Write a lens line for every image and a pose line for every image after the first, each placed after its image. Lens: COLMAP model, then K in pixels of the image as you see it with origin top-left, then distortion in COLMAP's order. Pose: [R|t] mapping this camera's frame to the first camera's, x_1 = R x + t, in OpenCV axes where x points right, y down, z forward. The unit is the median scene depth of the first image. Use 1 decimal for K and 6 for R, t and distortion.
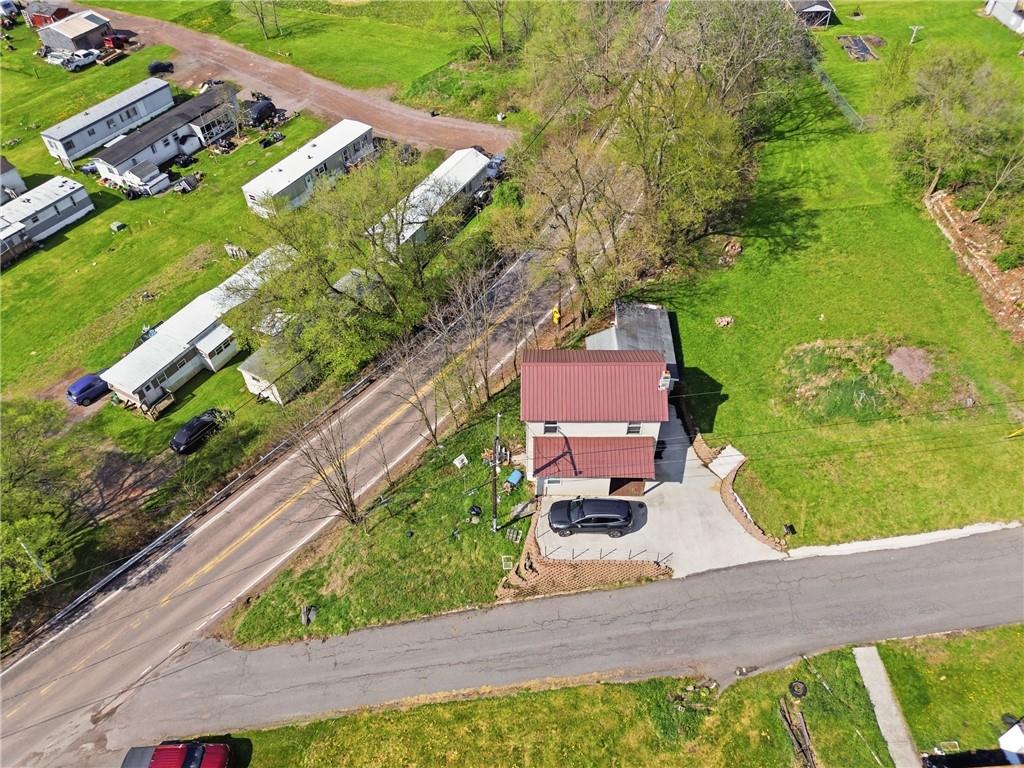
lens RADIAL K [[723.8, 0, 512.0], [0, 723.8, 384.0], [0, 0, 1]] dist [0.049663, -0.034304]
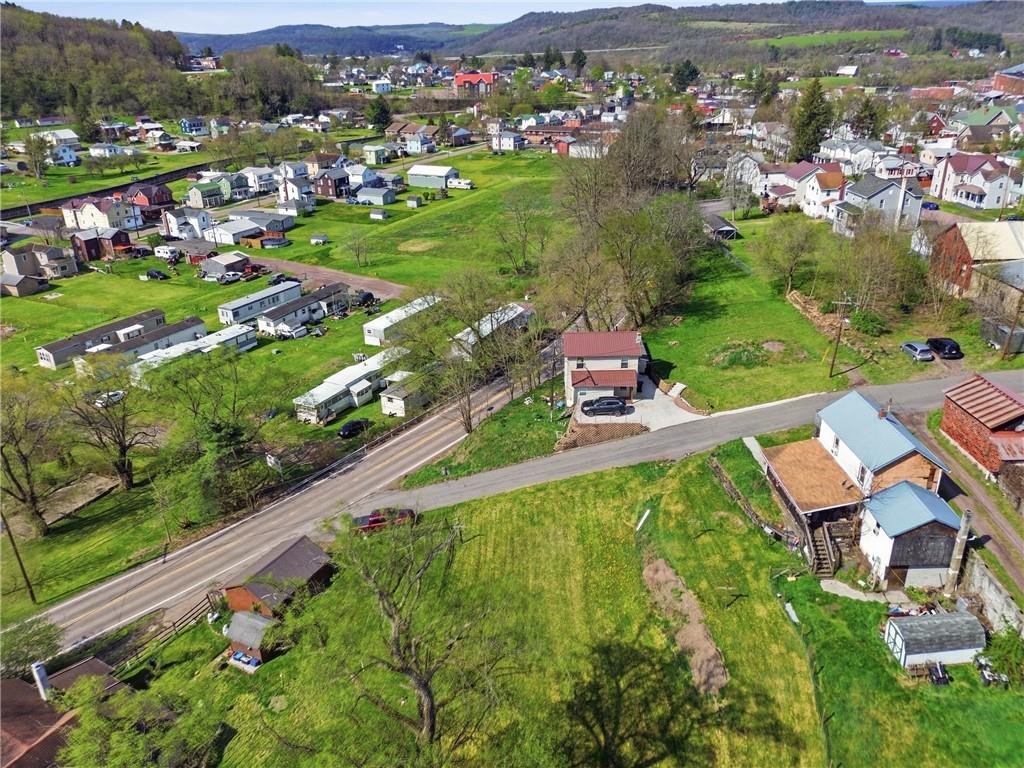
lens RADIAL K [[730.9, 0, 512.0], [0, 730.9, 384.0], [0, 0, 1]] dist [0.089777, -0.001737]
pose [[0.999936, -0.004101, 0.010541, -0.106802], [0.007729, 0.928154, -0.372115, 0.601910], [-0.008258, 0.372173, 0.928127, -0.551889]]
